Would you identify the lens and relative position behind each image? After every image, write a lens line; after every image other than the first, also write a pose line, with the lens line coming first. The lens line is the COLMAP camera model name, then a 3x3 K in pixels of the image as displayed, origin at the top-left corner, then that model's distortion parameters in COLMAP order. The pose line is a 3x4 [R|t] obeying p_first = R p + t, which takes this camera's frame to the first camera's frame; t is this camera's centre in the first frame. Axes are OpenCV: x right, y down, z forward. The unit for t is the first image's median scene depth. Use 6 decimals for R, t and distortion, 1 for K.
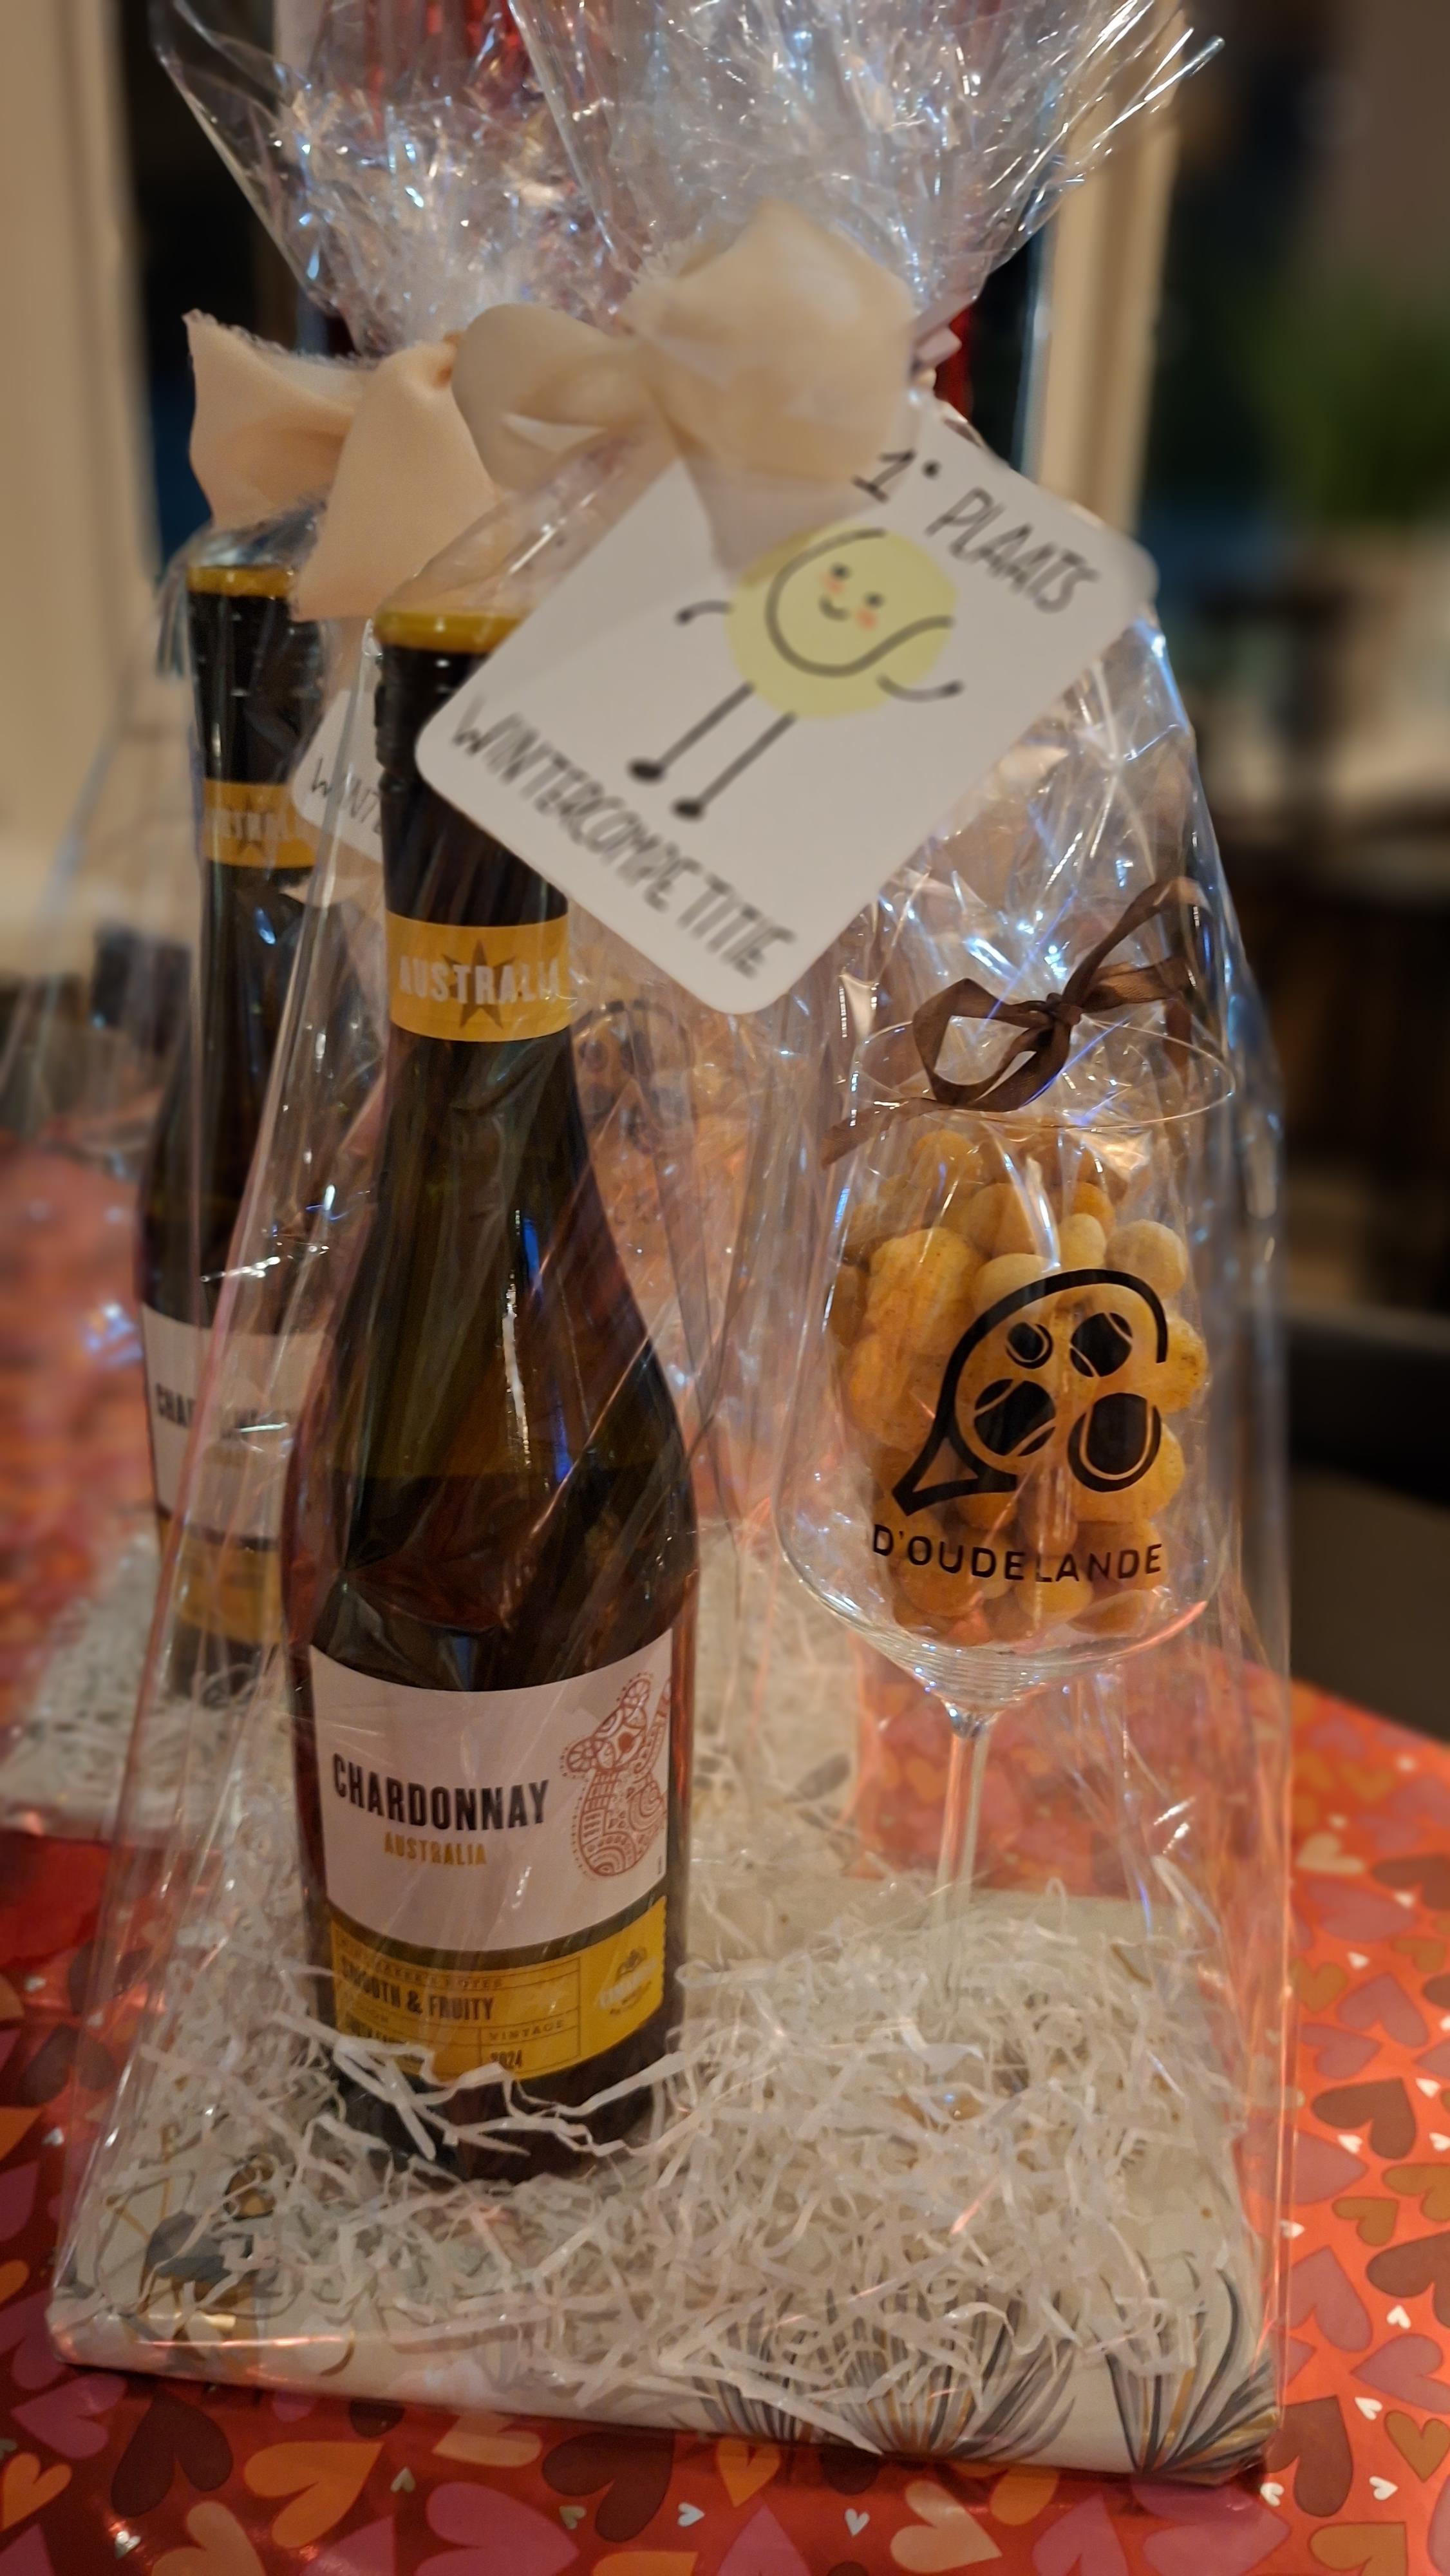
lens RADIAL K [[1733.7, 0, 725.0], [0, 1733.7, 1288.0], [0, 0, 1]] dist [0.091718, -0.137264]
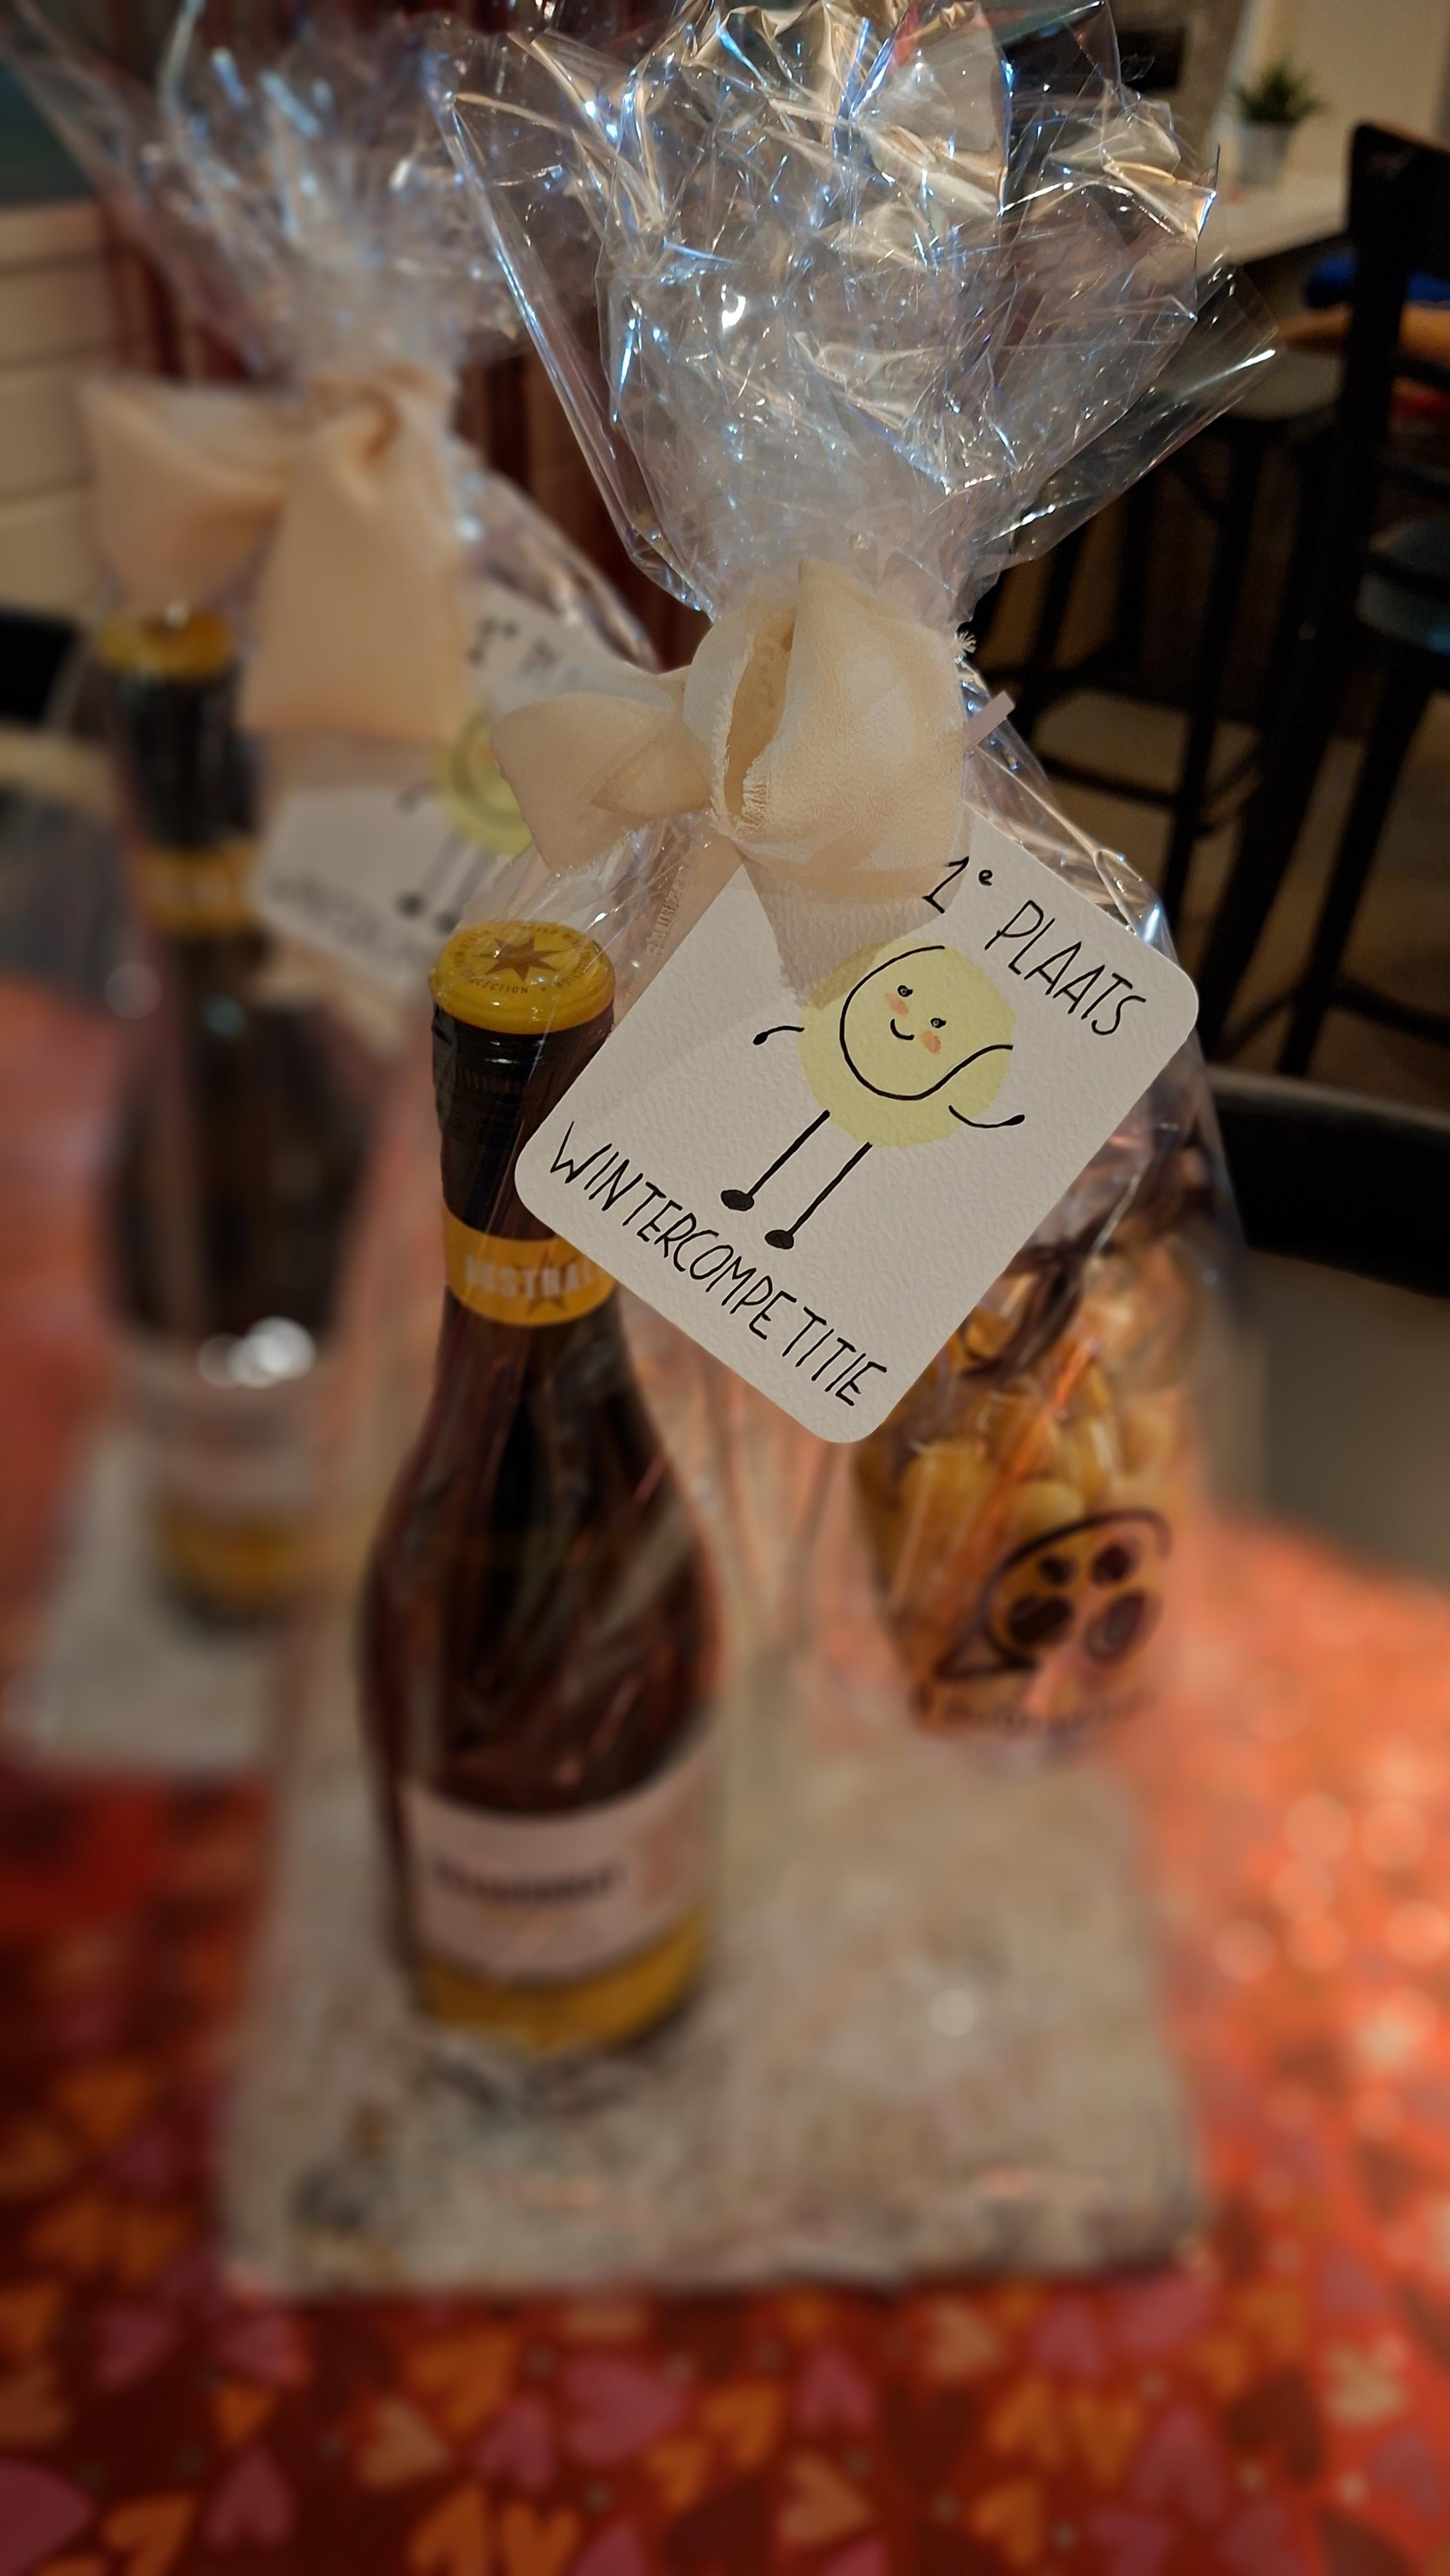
lens RADIAL K [[1785.5, 0, 741.9], [0, 1785.5, 1251.2], [0, 0, 1]] dist [0.093077, -0.096463]
pose [[0.989805, -0.078072, 0.119124, -0.131187], [0.042079, 0.959338, 0.279107, -0.427071], [-0.136070, -0.271249, 0.952843, -0.045293]]
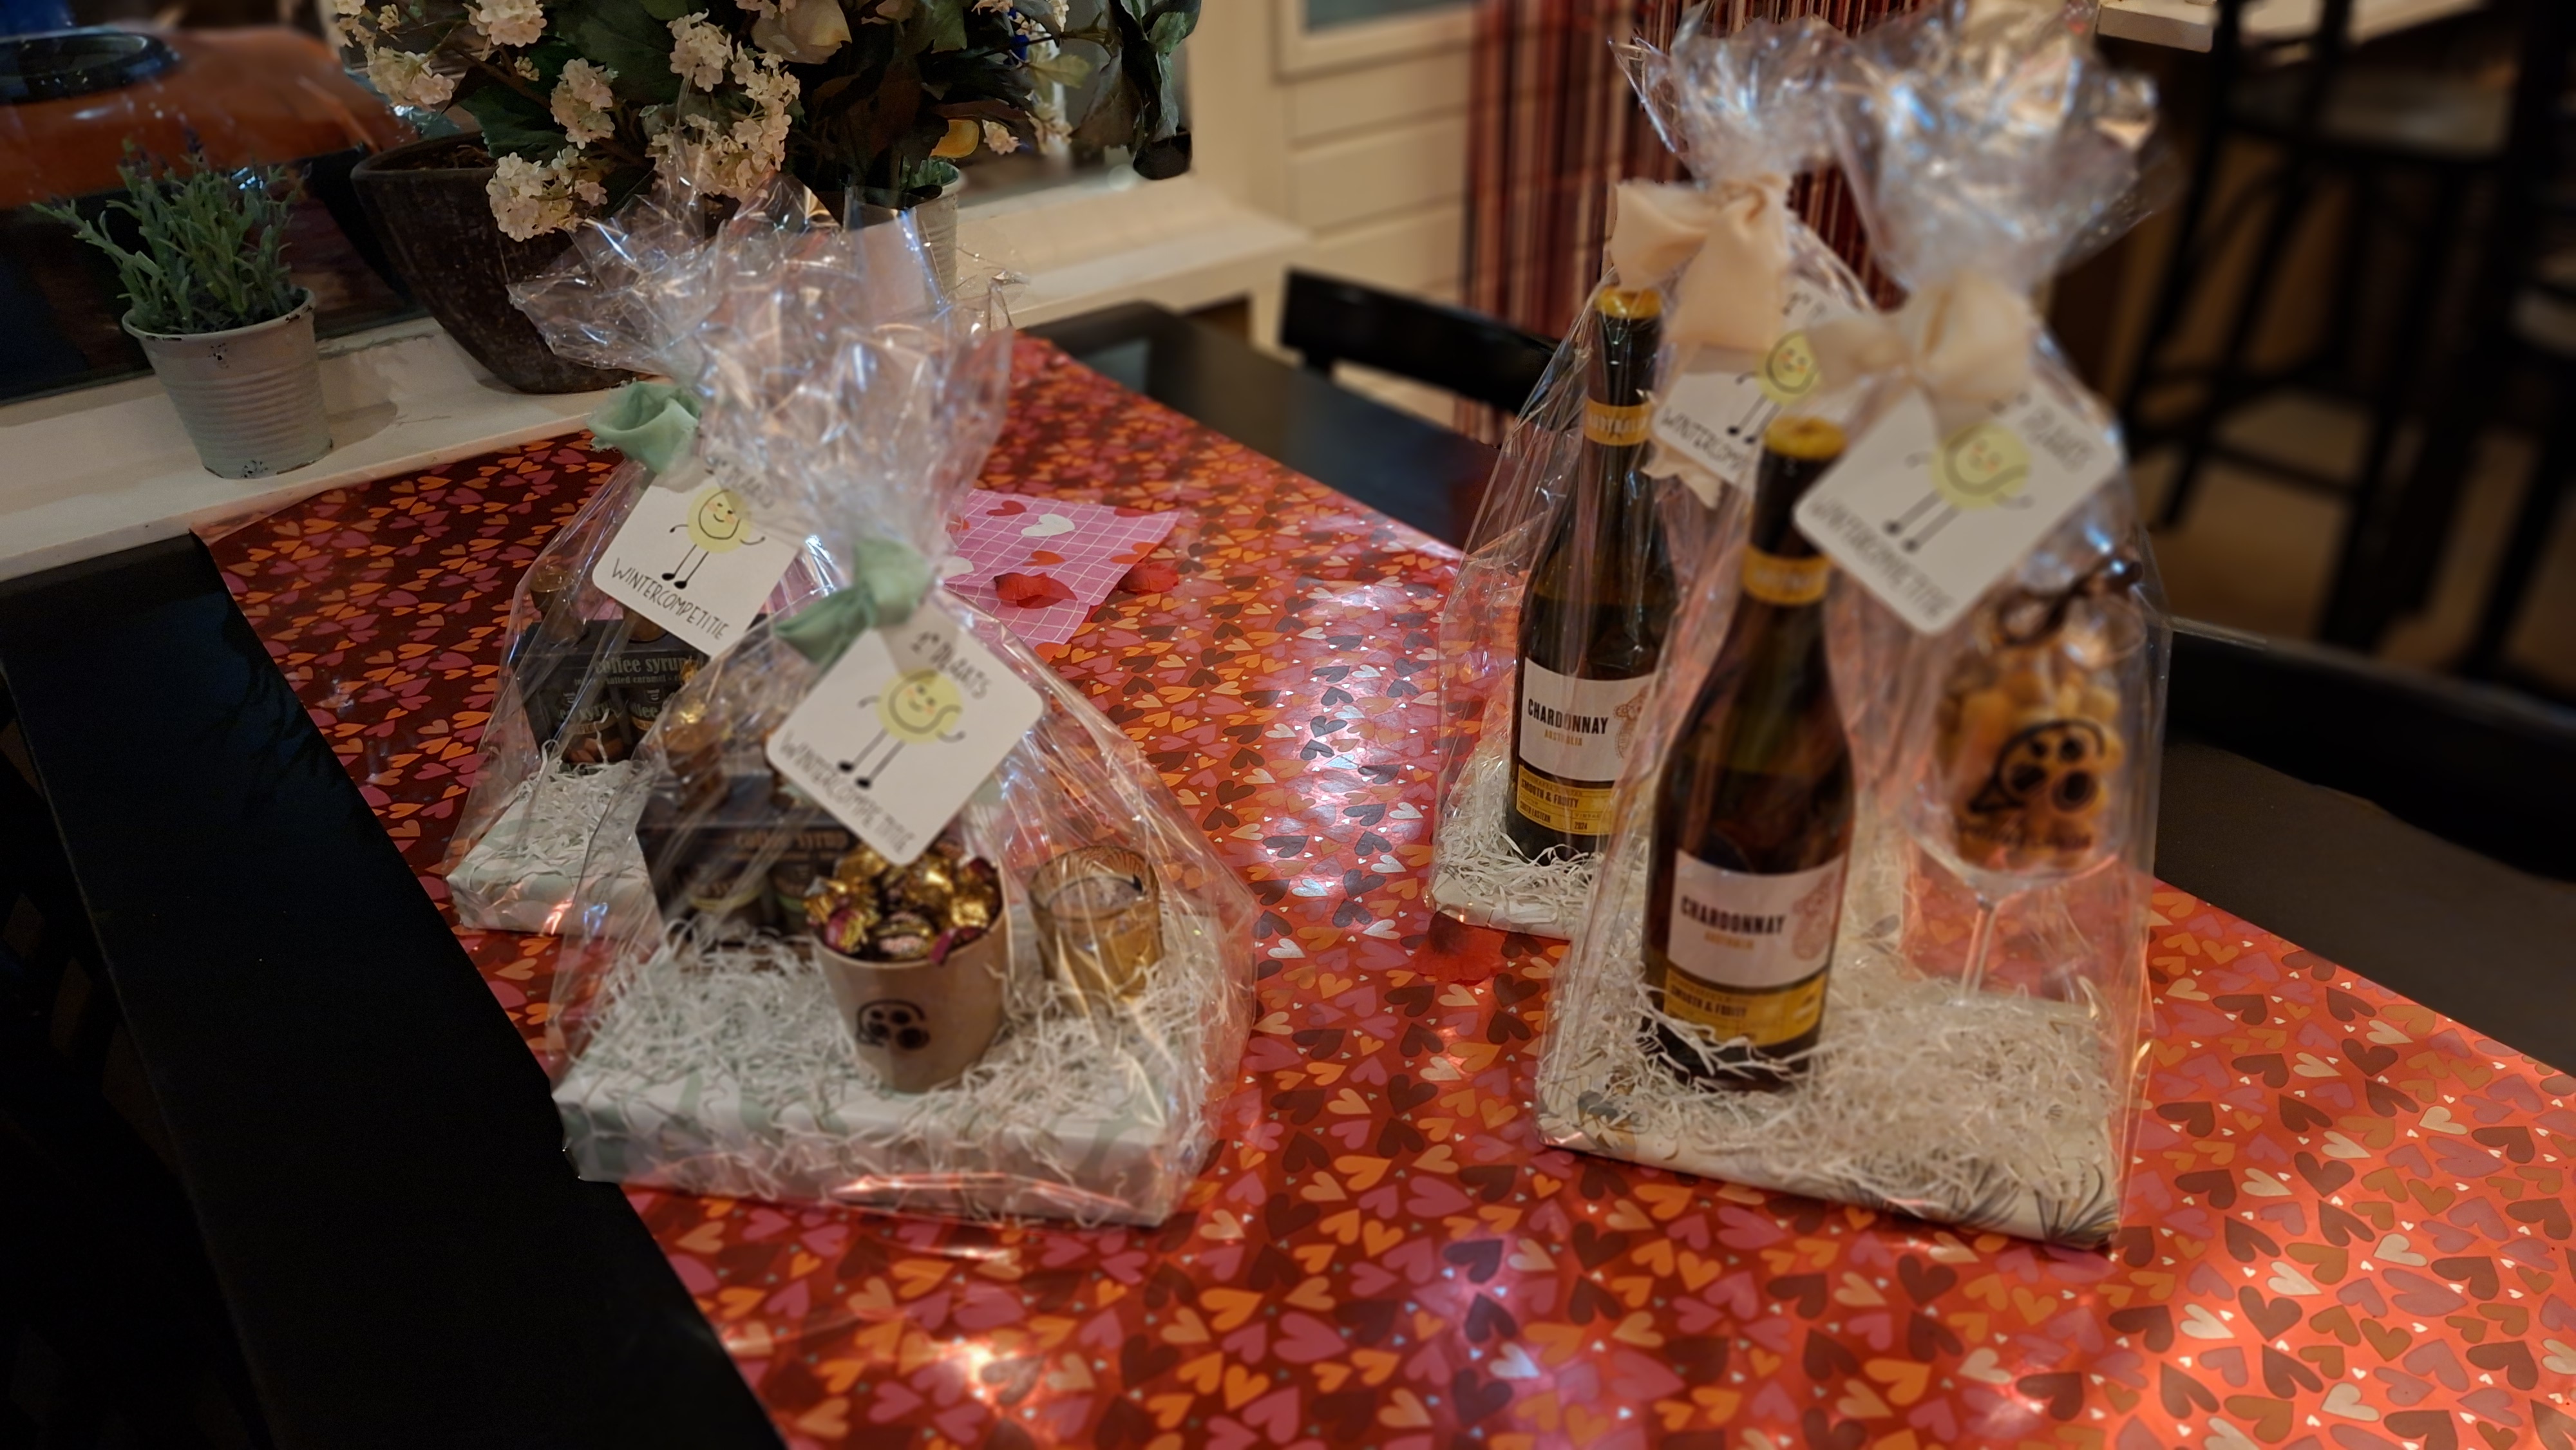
lens RADIAL K [[1785.5, 0, 1283.9], [0, 1785.5, 703.1], [0, 0, 1]] dist [0.093077, -0.096463]
pose [[0.979405, 0.049799, -0.195670, -0.288476], [-0.019178, 0.987669, 0.155374, -0.325354], [0.200994, -0.148422, 0.968283, -1.294588]]
